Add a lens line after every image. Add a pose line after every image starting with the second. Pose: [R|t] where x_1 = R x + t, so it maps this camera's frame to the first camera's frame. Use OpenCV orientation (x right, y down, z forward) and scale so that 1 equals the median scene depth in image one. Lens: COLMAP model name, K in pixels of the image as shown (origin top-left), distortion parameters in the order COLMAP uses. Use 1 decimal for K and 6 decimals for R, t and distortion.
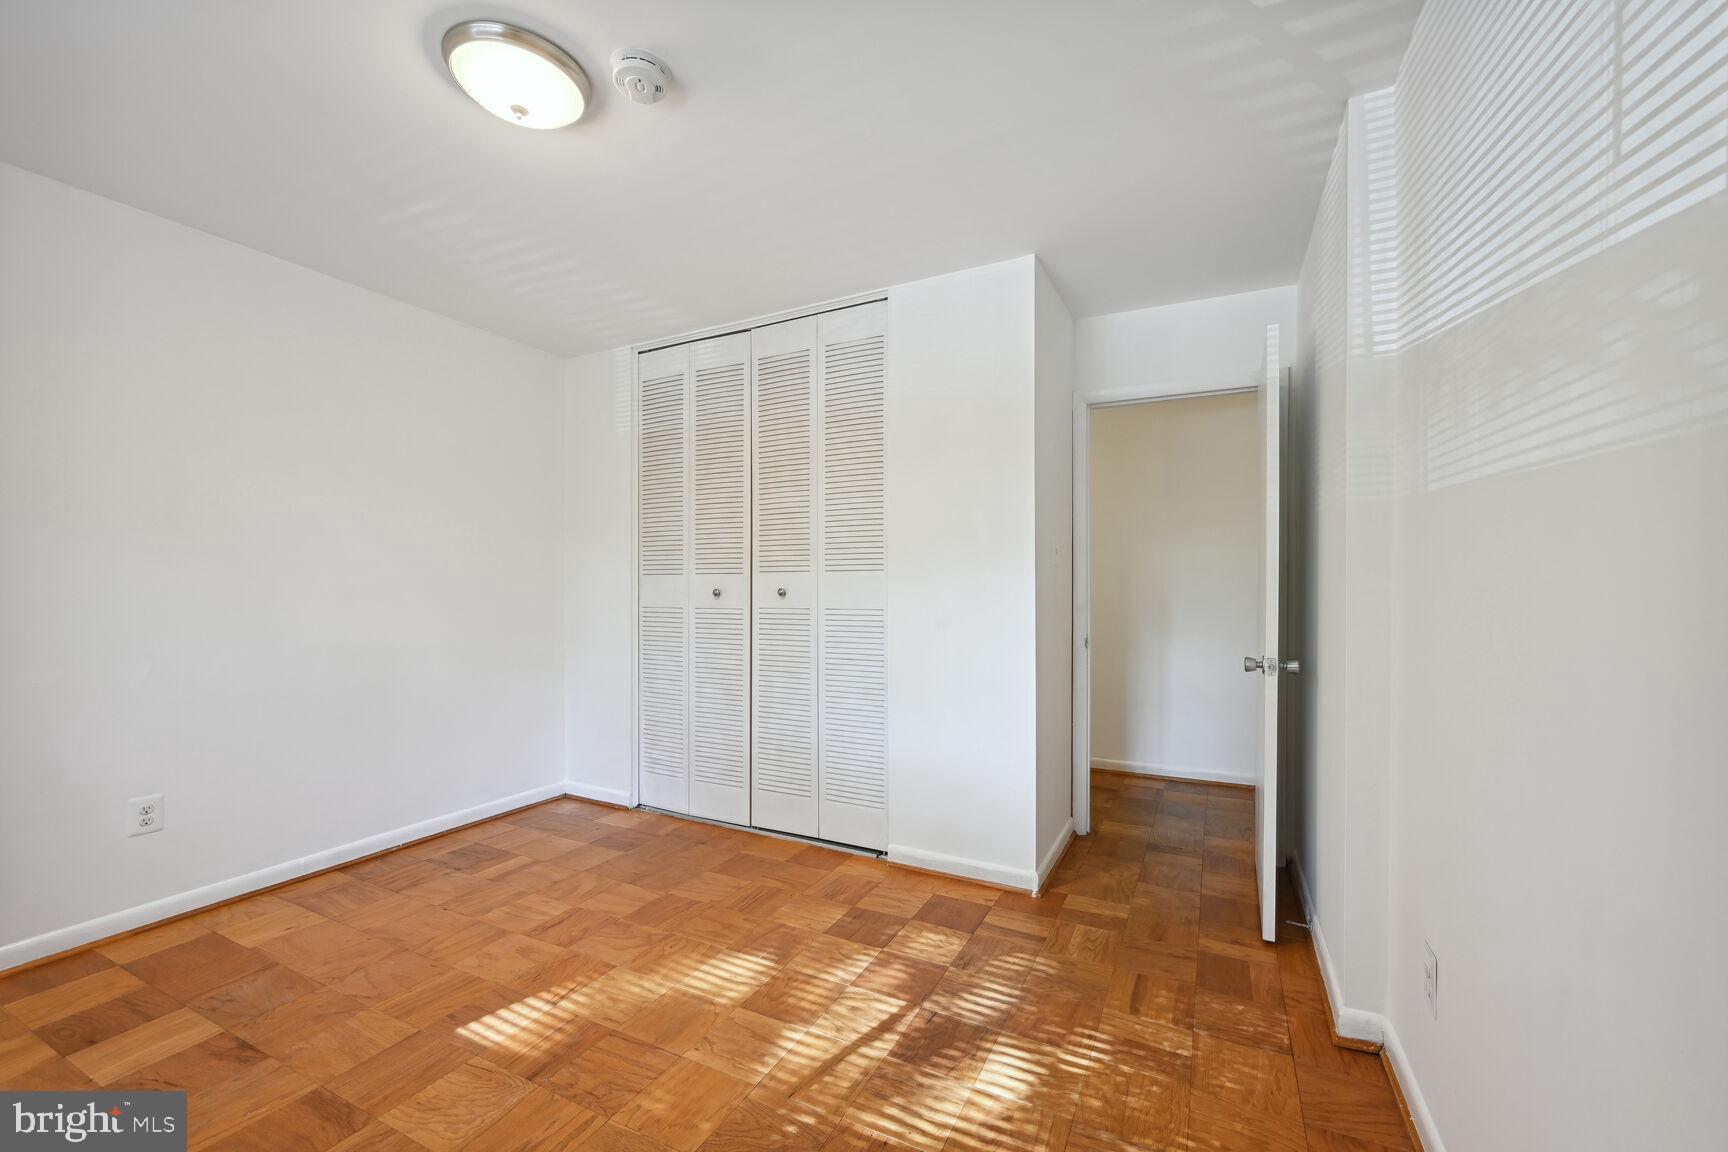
lens RADIAL K [[685.3, 0, 867.6], [0, 685.3, 586.2], [0, 0, 1]] dist [0.000481, 0.000155]
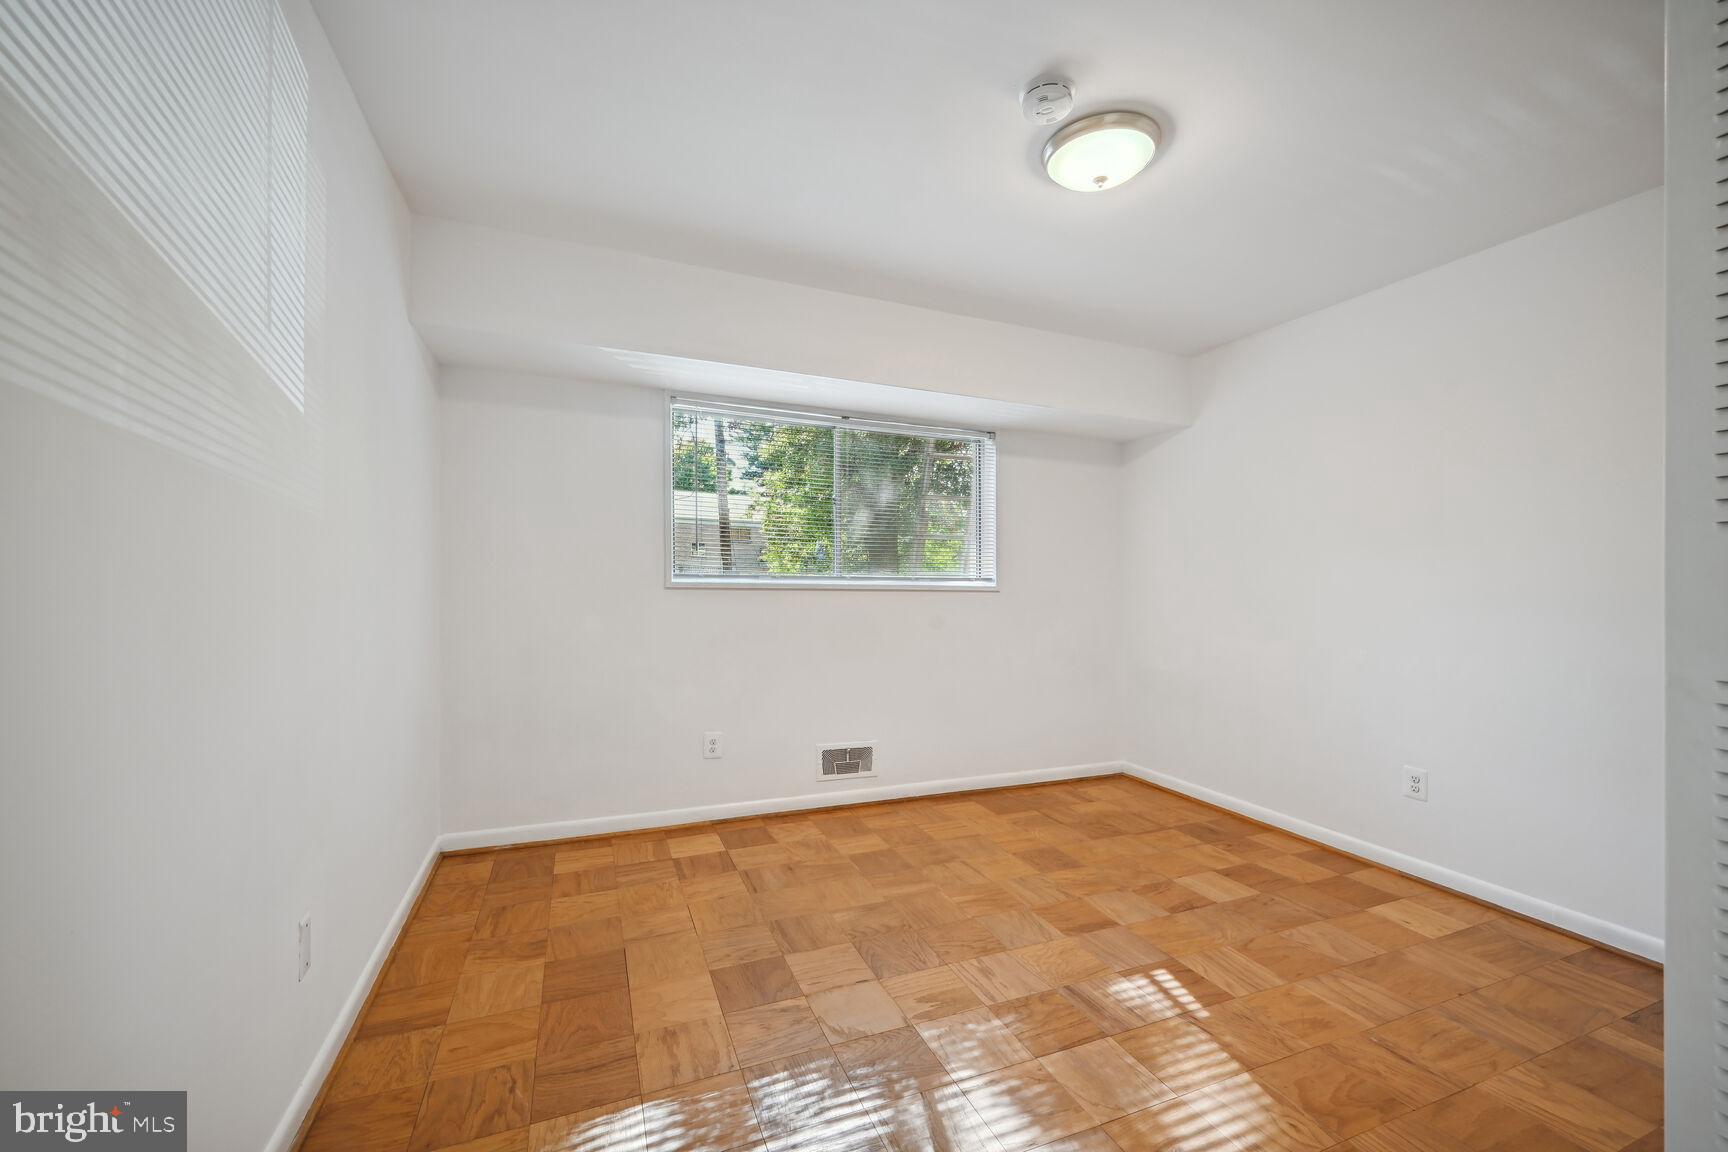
lens RADIAL K [[690.2, 0, 864.0], [0, 690.2, 576.0], [0, 0, 1]] dist [0.000444, 0.000056]
pose [[-0.664671, -0.018859, -0.746898, 0.422114], [-0.008838, 0.999810, -0.017380, 0.003919], [0.747084, -0.004950, -0.664711, 0.948774]]
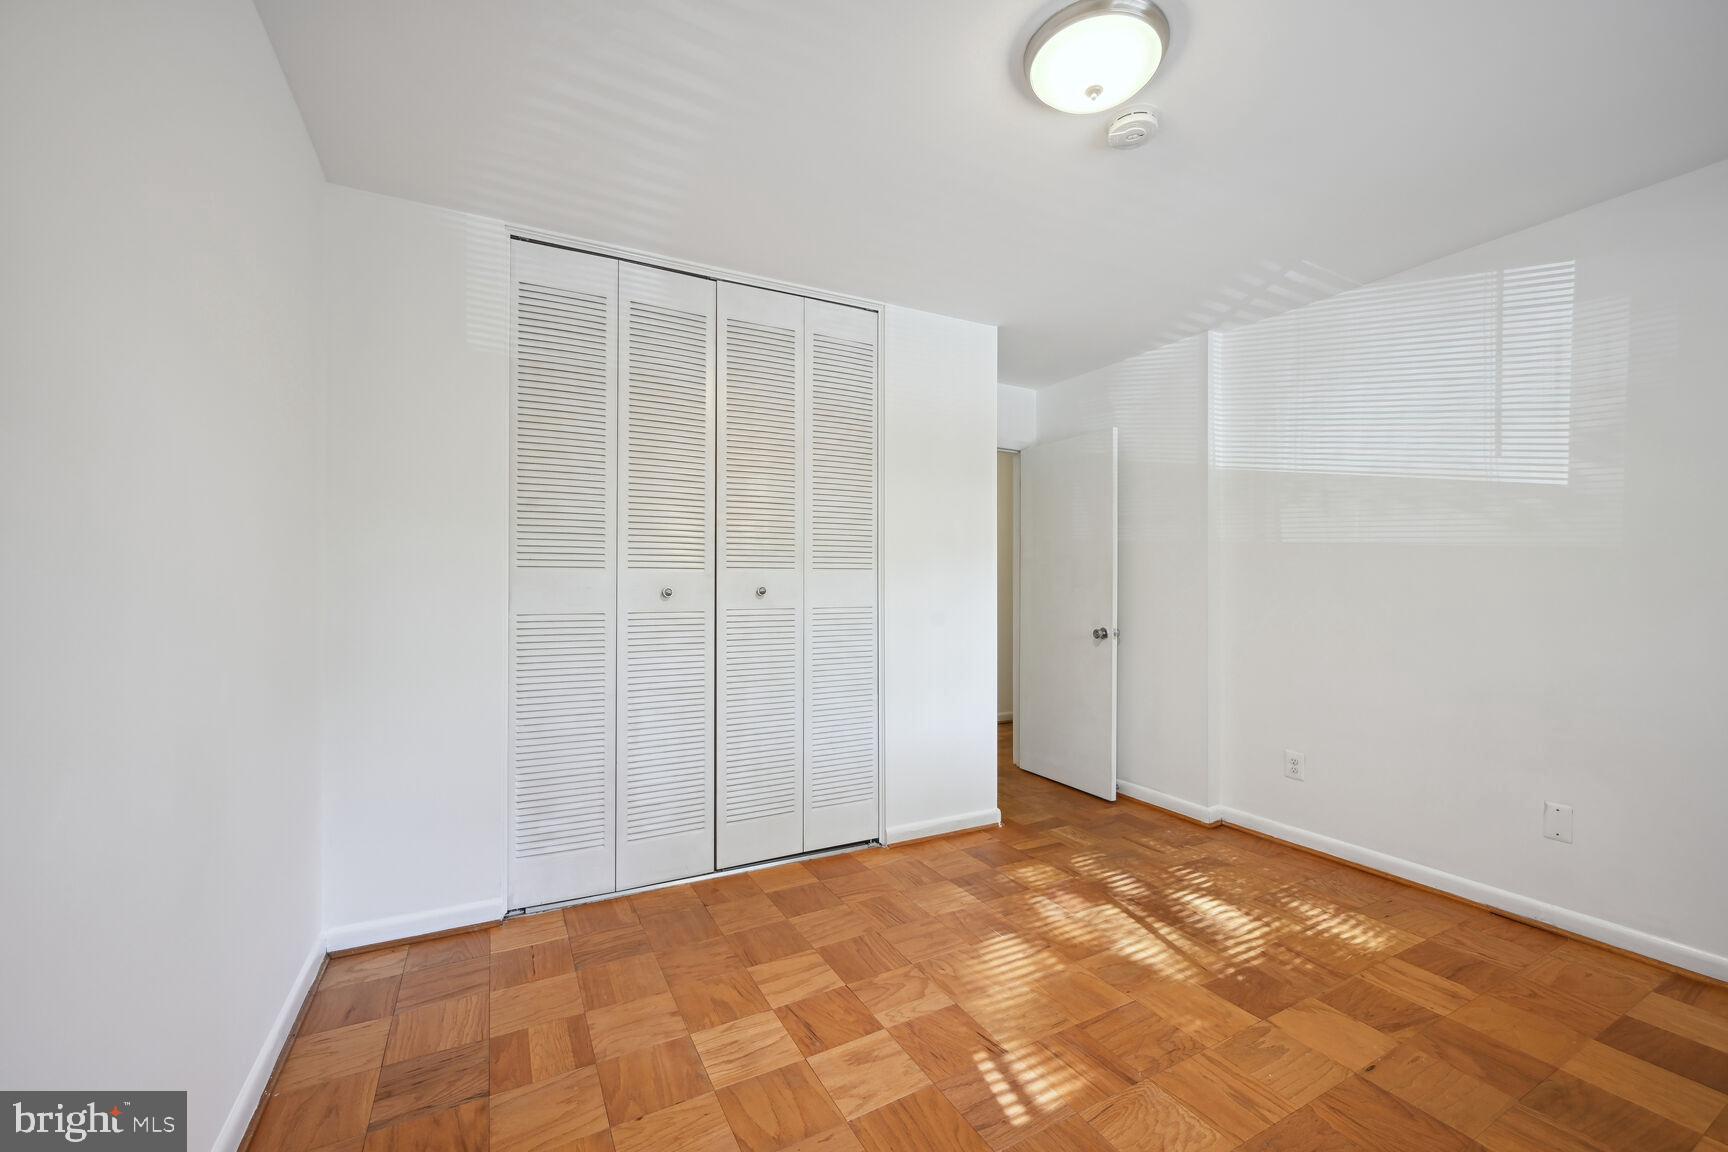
lens RADIAL K [[690.2, 0, 864.0], [0, 690.2, 576.0], [0, 0, 1]] dist [0.000444, 0.000056]
pose [[0.574690, 0.009271, 0.818319, -0.941448], [-0.003334, 0.999954, -0.008987, -0.004111], [-0.818365, 0.002436, 0.574694, 0.452428]]
